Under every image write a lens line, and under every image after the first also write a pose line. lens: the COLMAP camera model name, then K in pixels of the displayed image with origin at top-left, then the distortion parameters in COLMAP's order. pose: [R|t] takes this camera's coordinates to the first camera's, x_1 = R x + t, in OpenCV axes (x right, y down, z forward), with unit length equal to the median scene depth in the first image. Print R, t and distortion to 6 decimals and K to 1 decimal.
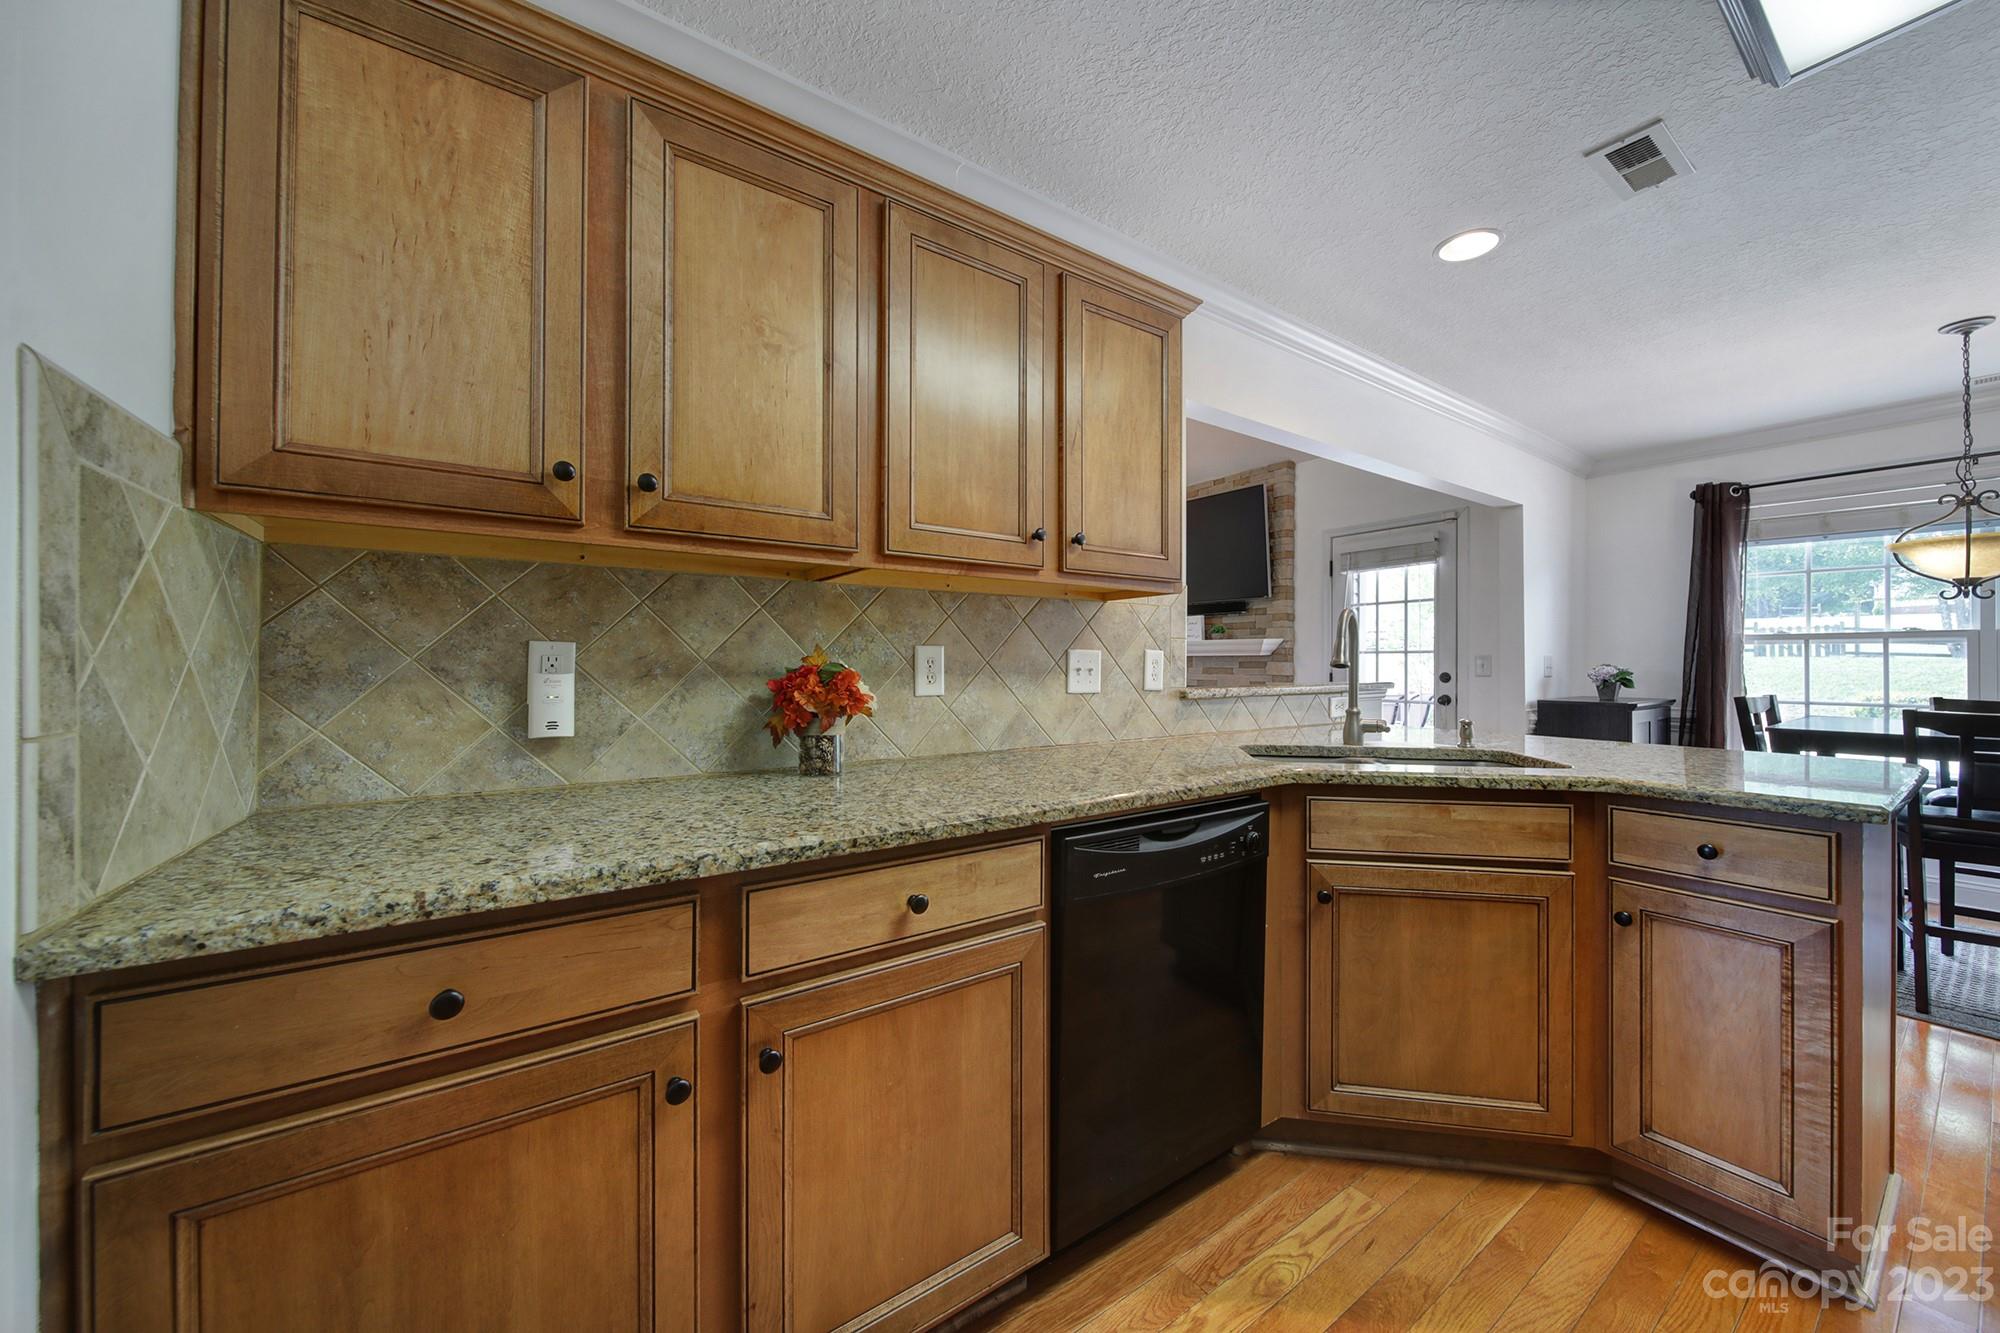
lens RADIAL K [[709.2, 0, 994.7], [0, 709.2, 647.1], [0, 0, 1]] dist [0.000394, -0.000023]
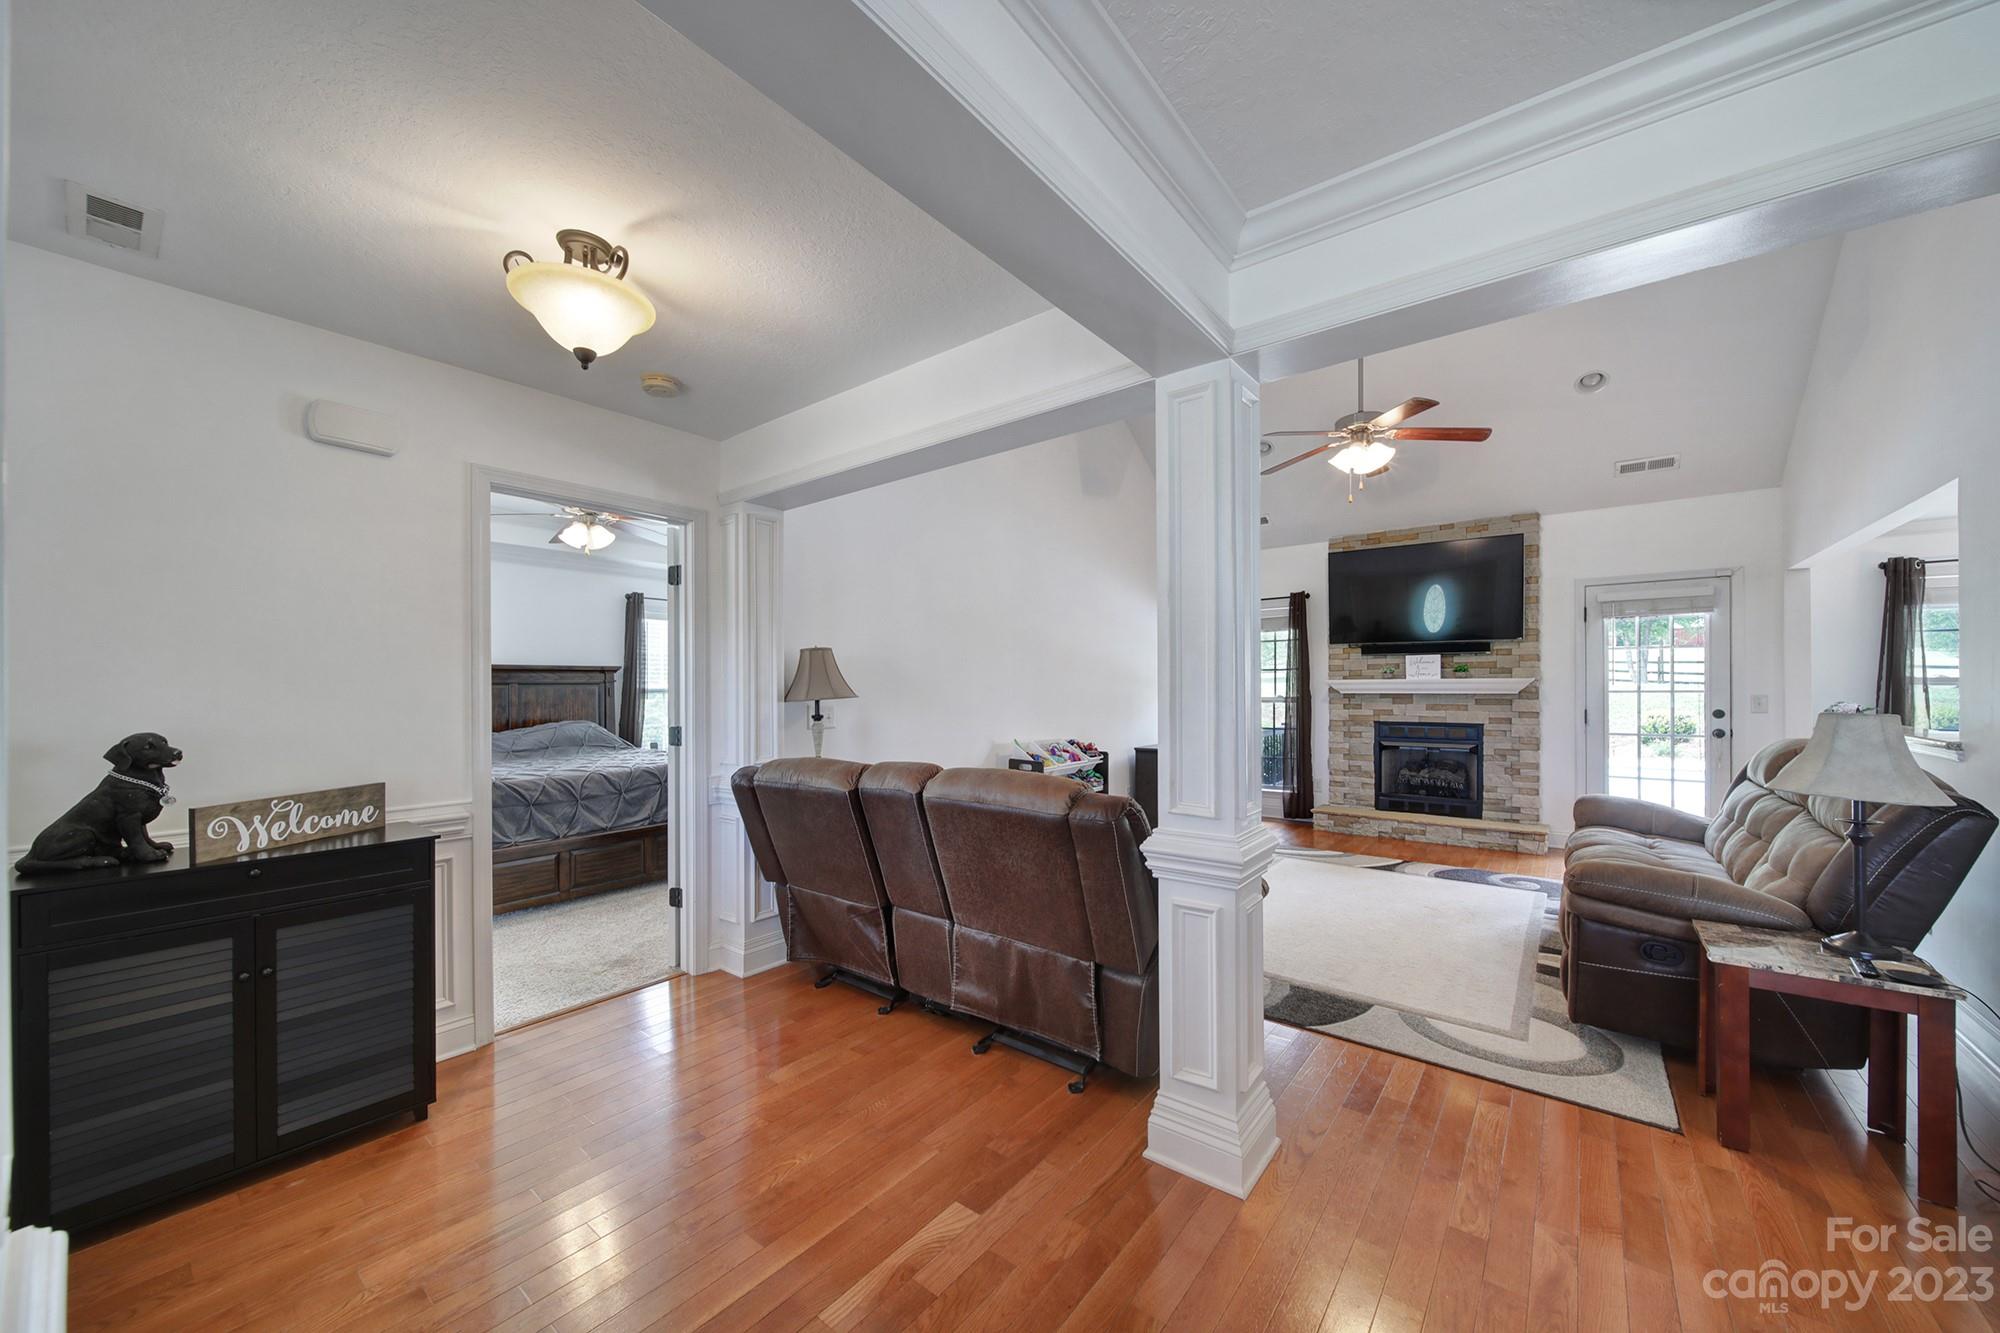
lens RADIAL K [[725.0, 0, 1005.8], [0, 725.0, 689.5], [0, 0, 1]] dist [0.000288, 0.000019]
pose [[0.956485, -0.004272, 0.291751, -0.702406], [-0.002252, 0.999755, 0.022023, -0.017261], [-0.291774, -0.021721, 0.956241, 0.182234]]
